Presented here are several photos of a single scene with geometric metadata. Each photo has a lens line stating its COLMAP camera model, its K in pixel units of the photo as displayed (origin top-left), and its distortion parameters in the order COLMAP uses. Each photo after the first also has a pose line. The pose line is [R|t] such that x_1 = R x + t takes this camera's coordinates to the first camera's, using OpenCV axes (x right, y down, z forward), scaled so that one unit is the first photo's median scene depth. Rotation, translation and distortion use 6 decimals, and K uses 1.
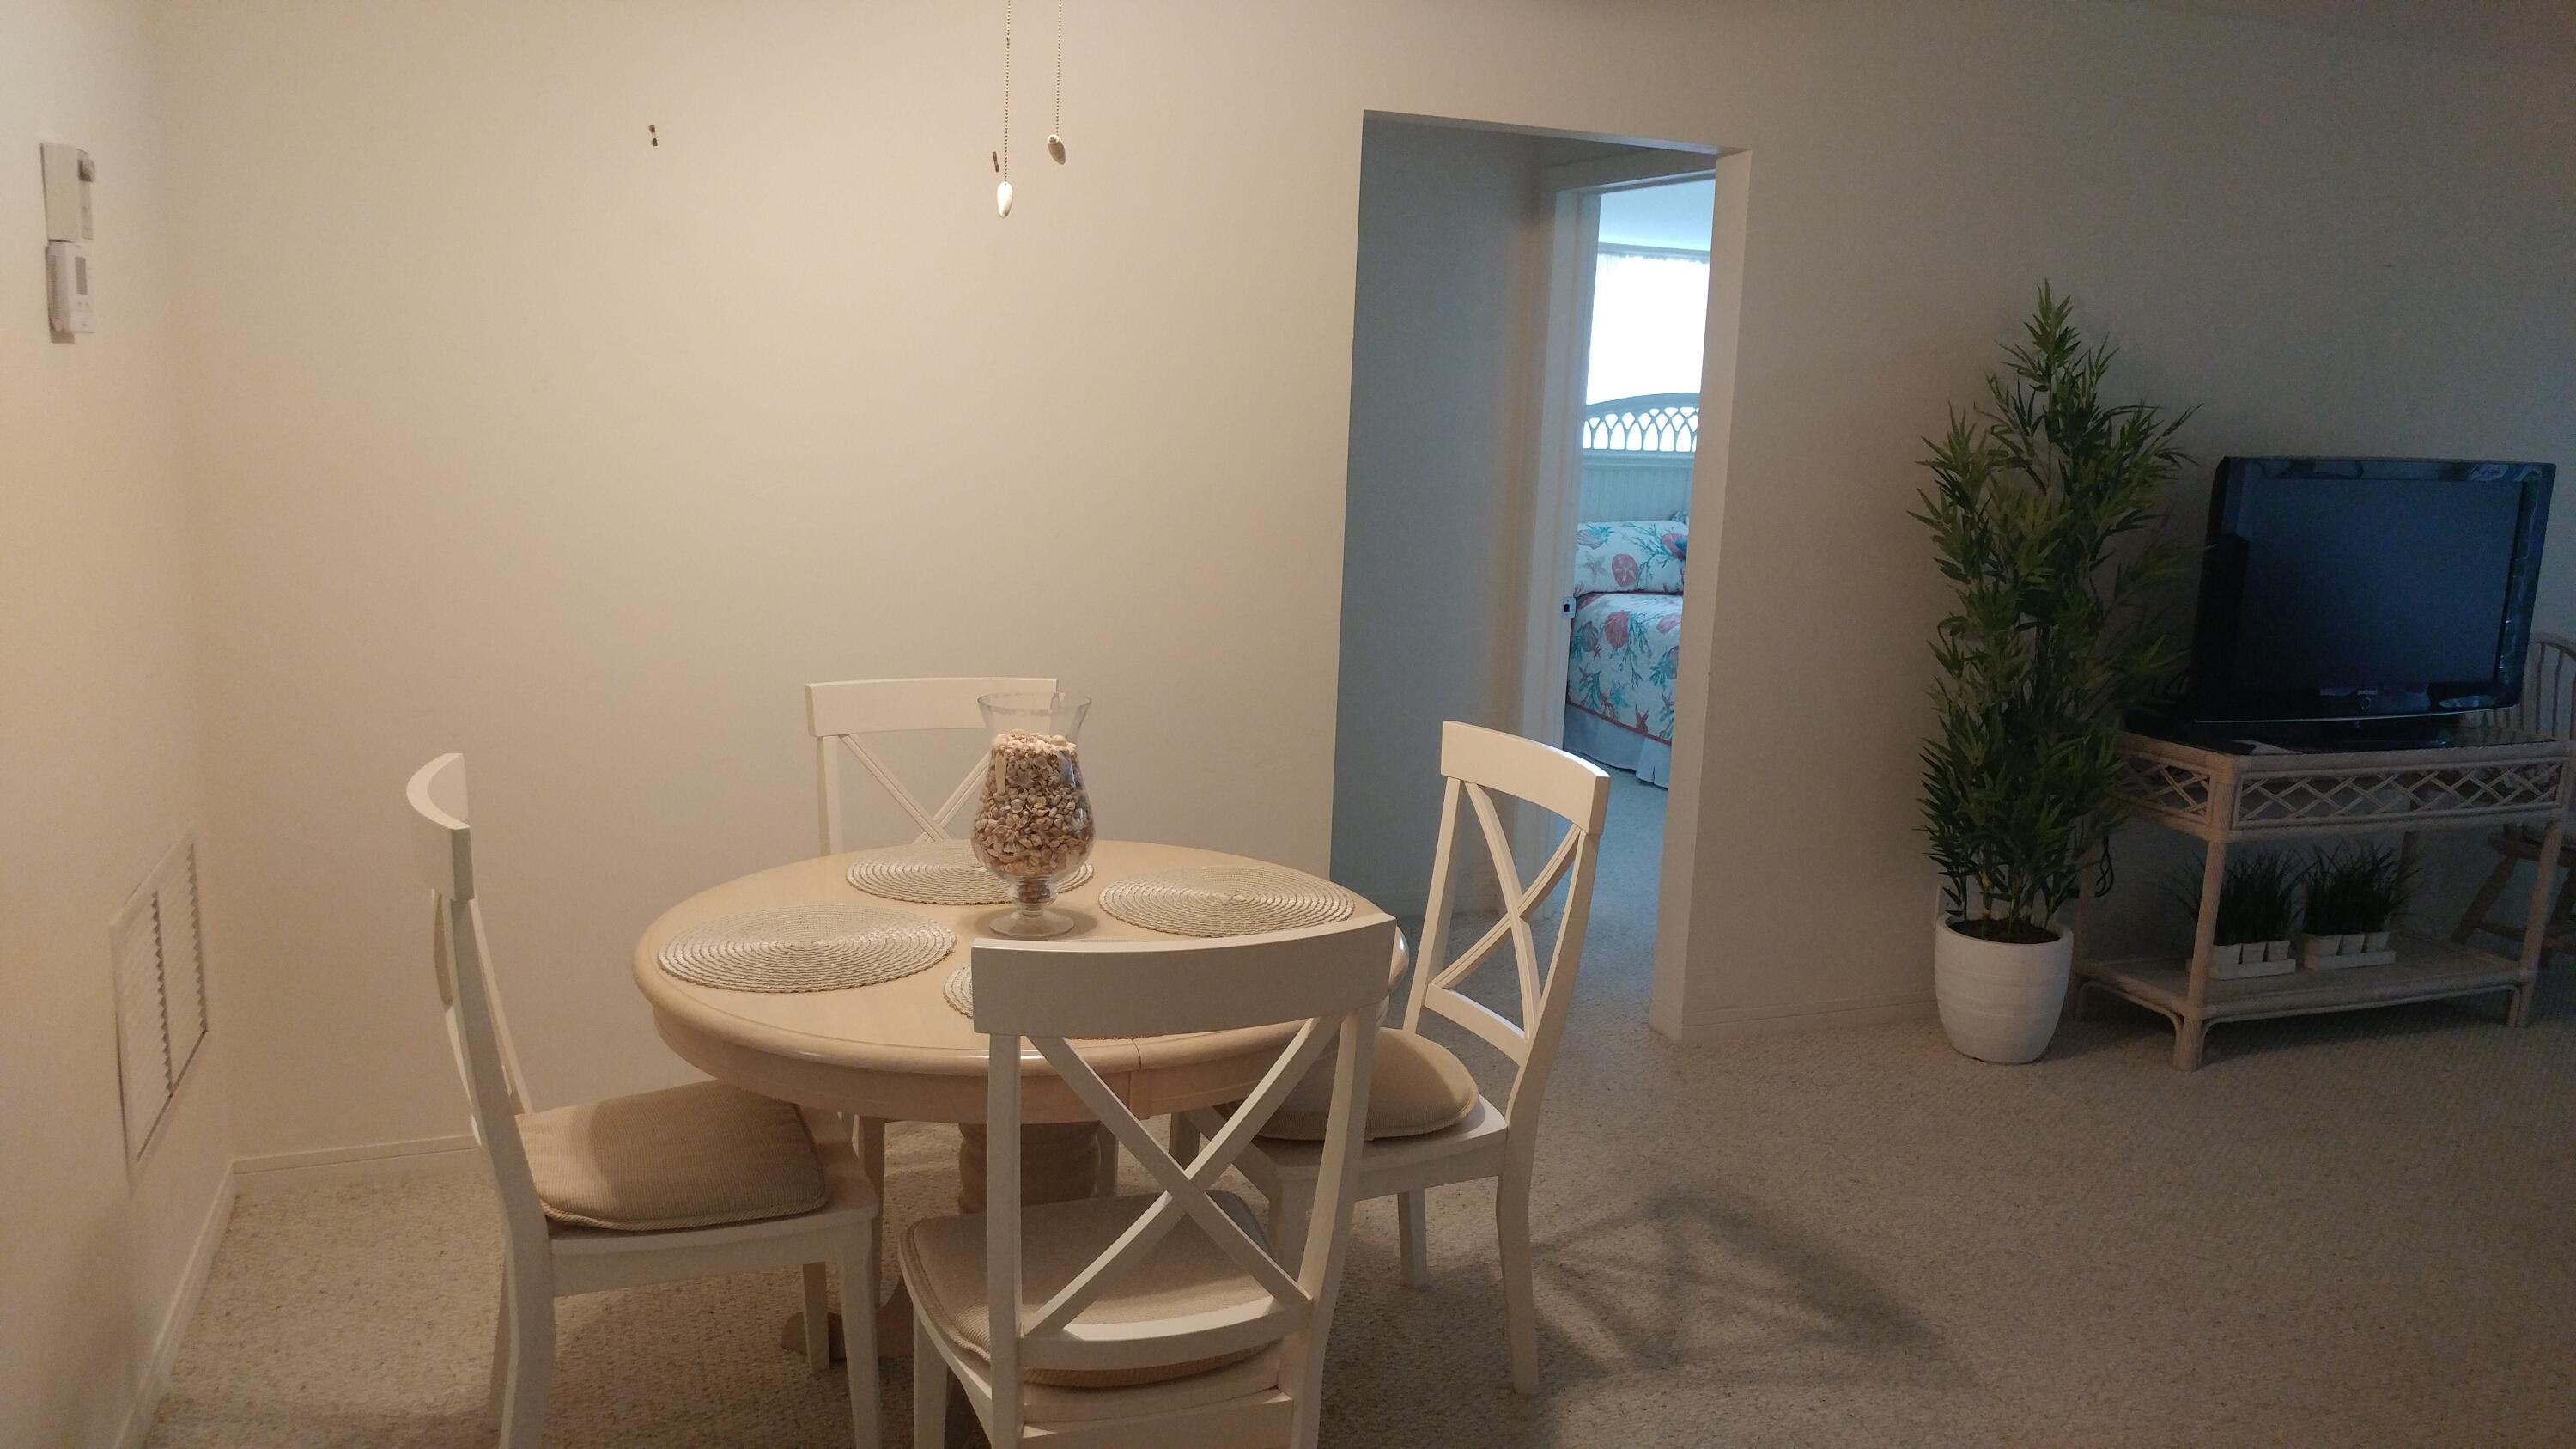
lens RADIAL K [[1787.6, 0, 1288.0], [0, 1787.6, 724.5], [0, 0, 1]] dist [0.036053, -0.134619]
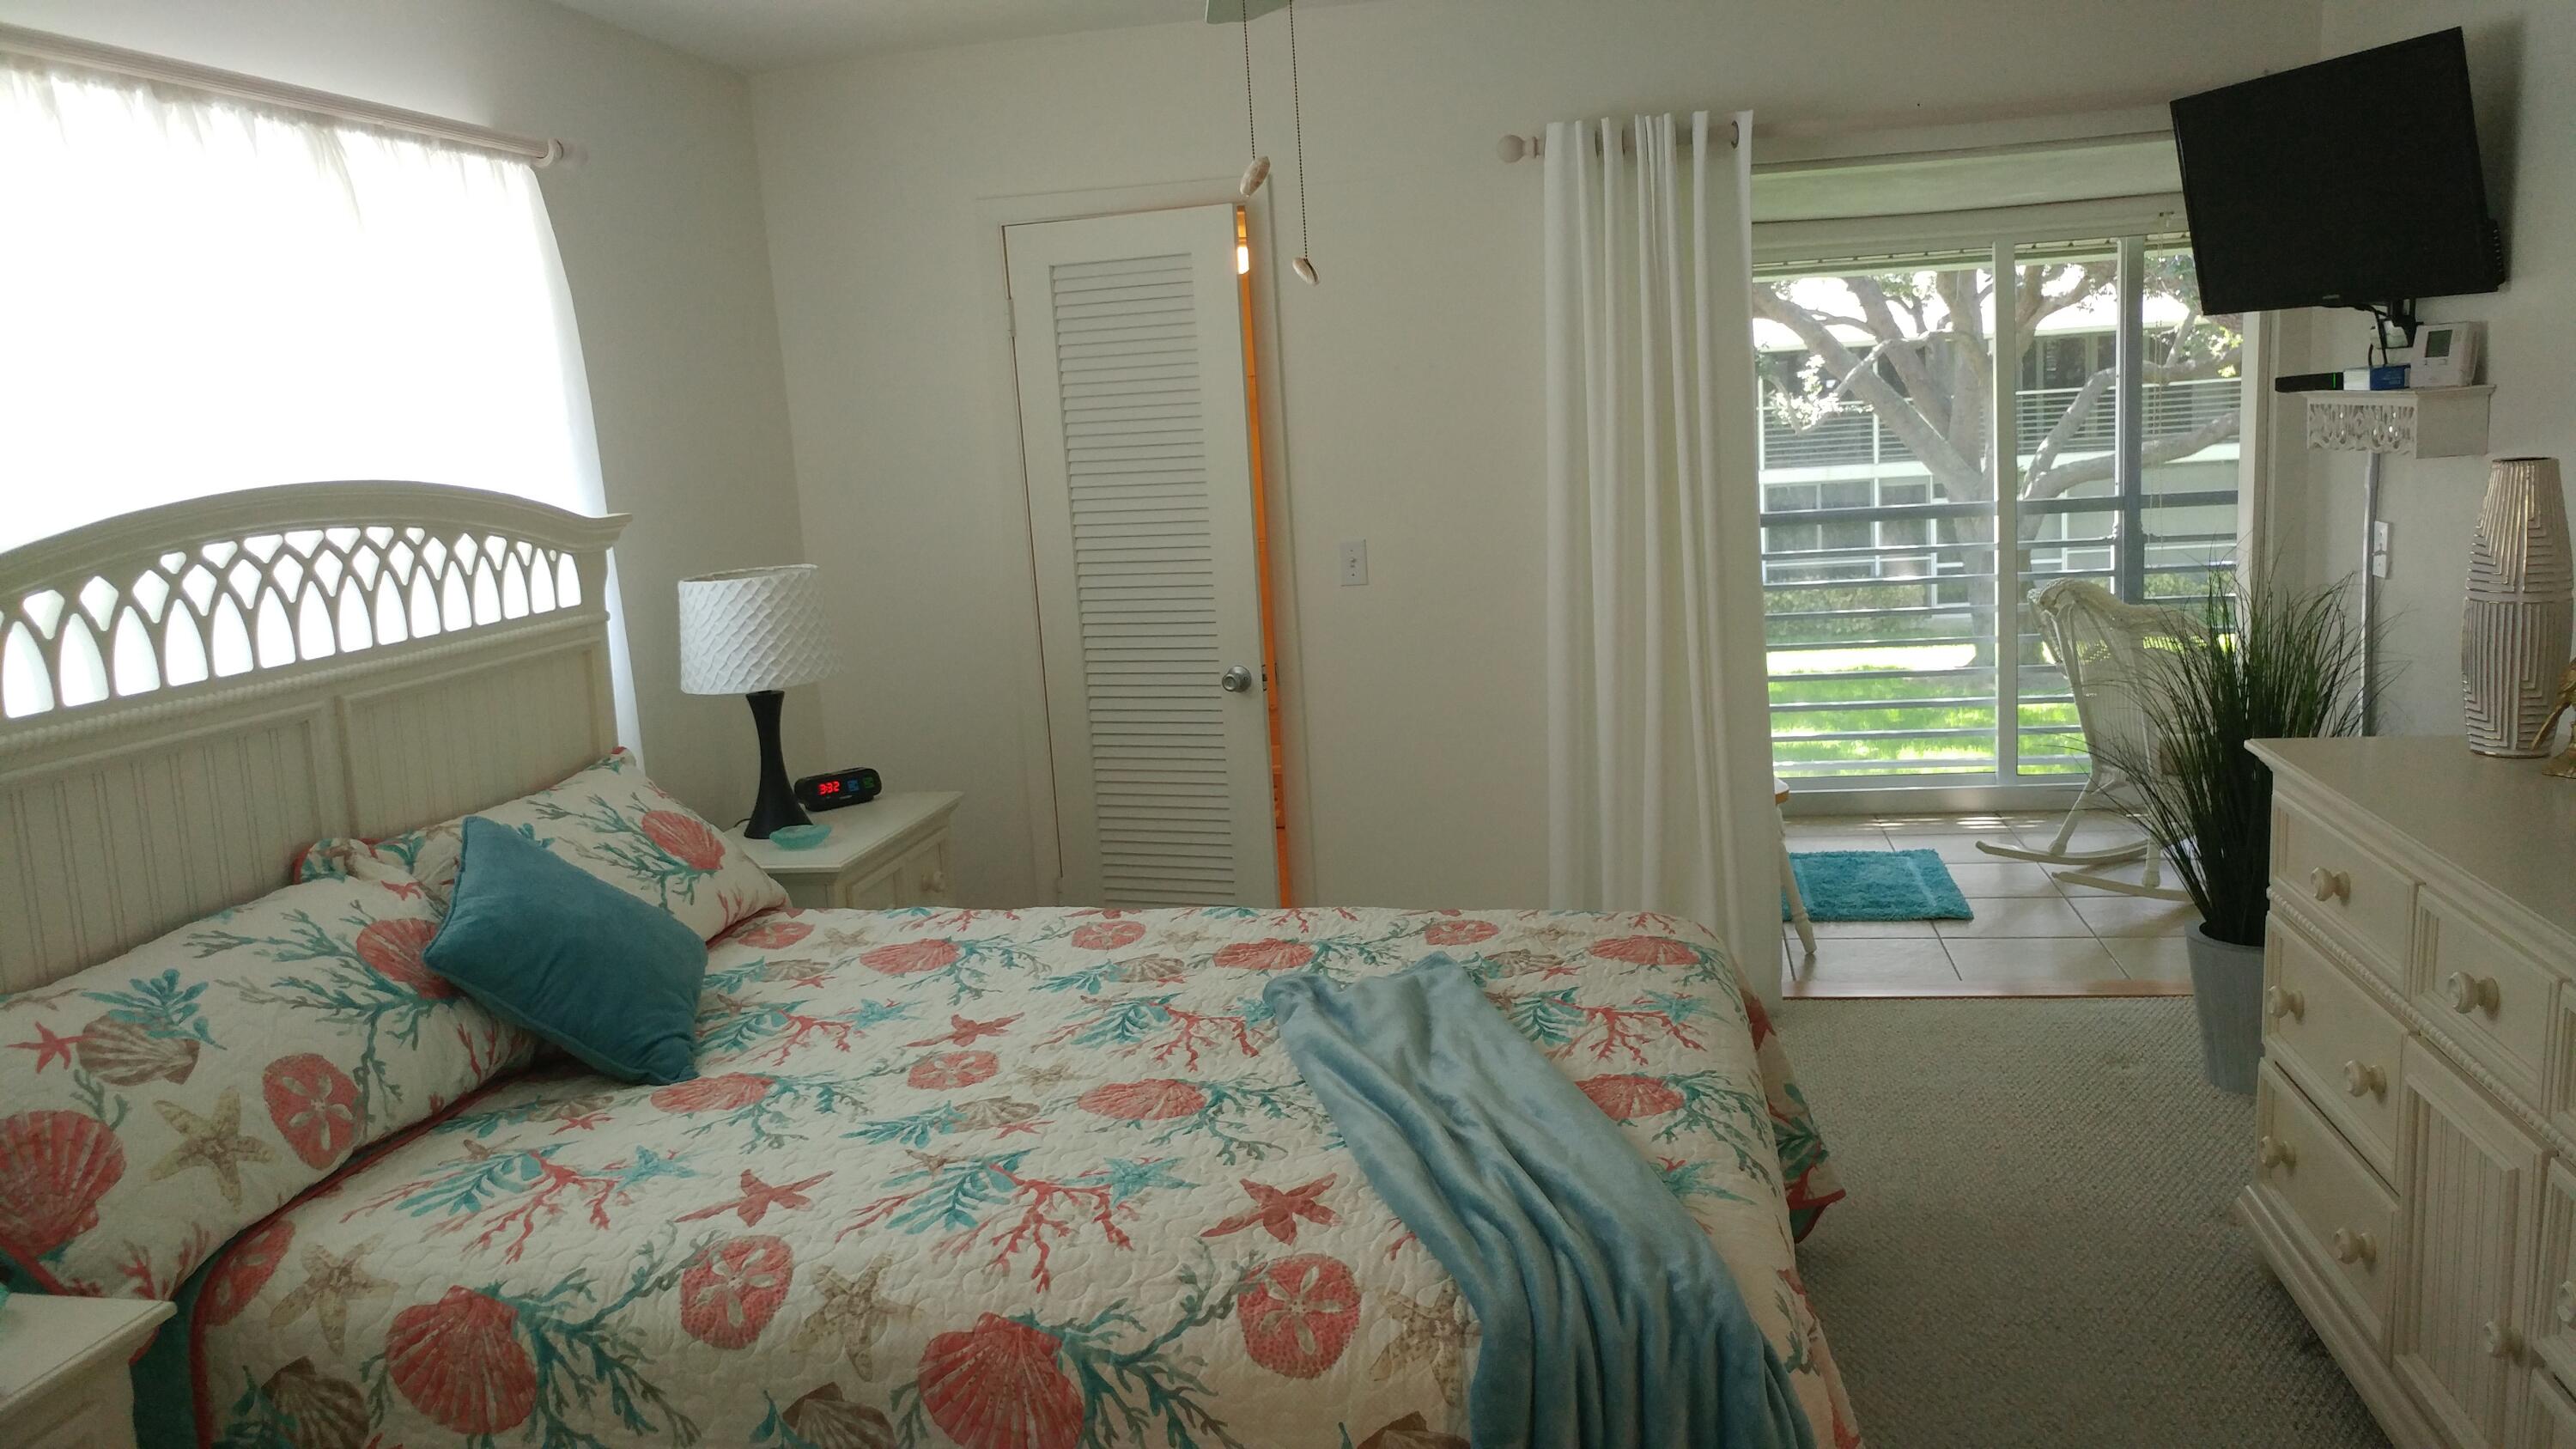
lens RADIAL K [[1844.0, 0, 1288.0], [0, 1844.0, 724.5], [0, 0, 1]] dist [-0.071433, 0.103444]
pose [[0.528320, -0.219555, 0.820167, 0.044538], [0.250699, 0.963256, 0.096369, -0.134517], [-0.811189, 0.154701, 0.563950, 0.697476]]
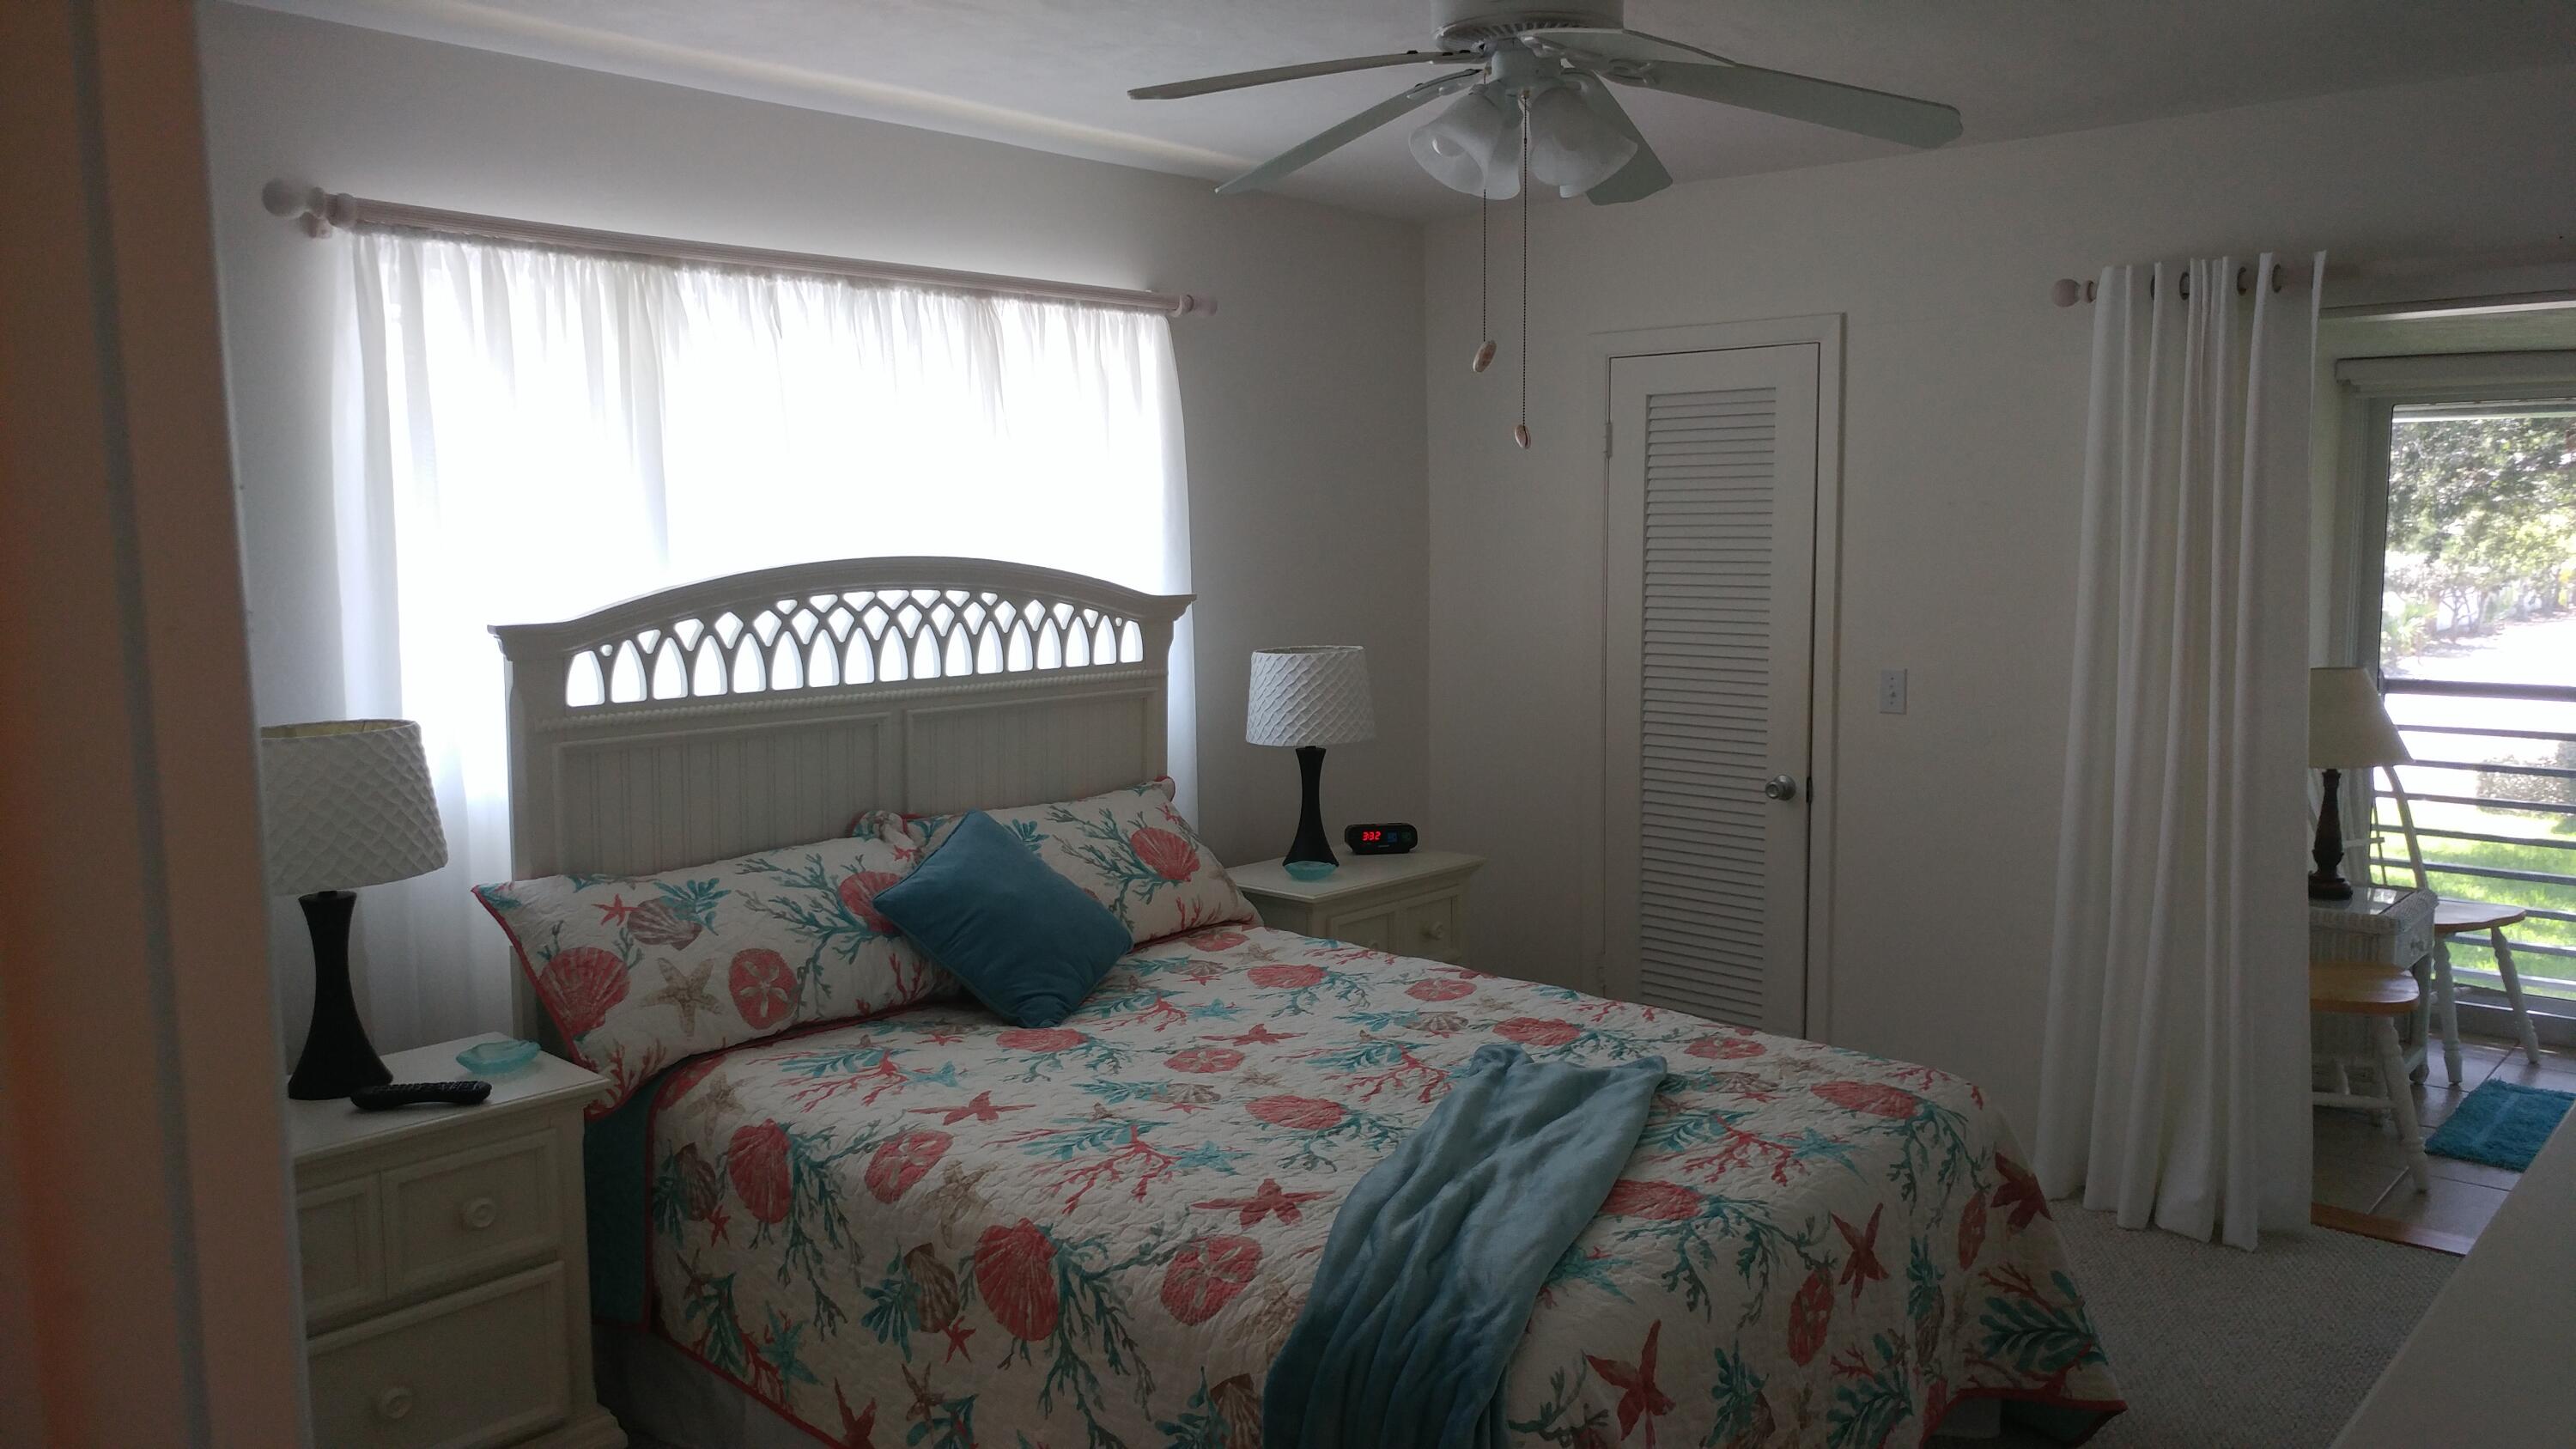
lens RADIAL K [[1817.4, 0, 1288.0], [0, 1817.4, 724.5], [0, 0, 1]] dist [-0.029362, -0.004799]
pose [[0.888293, -0.100764, 0.448087, 0.113481], [0.135613, 0.989680, -0.046286, -0.110692], [-0.438799, 0.101882, 0.892791, 0.560509]]
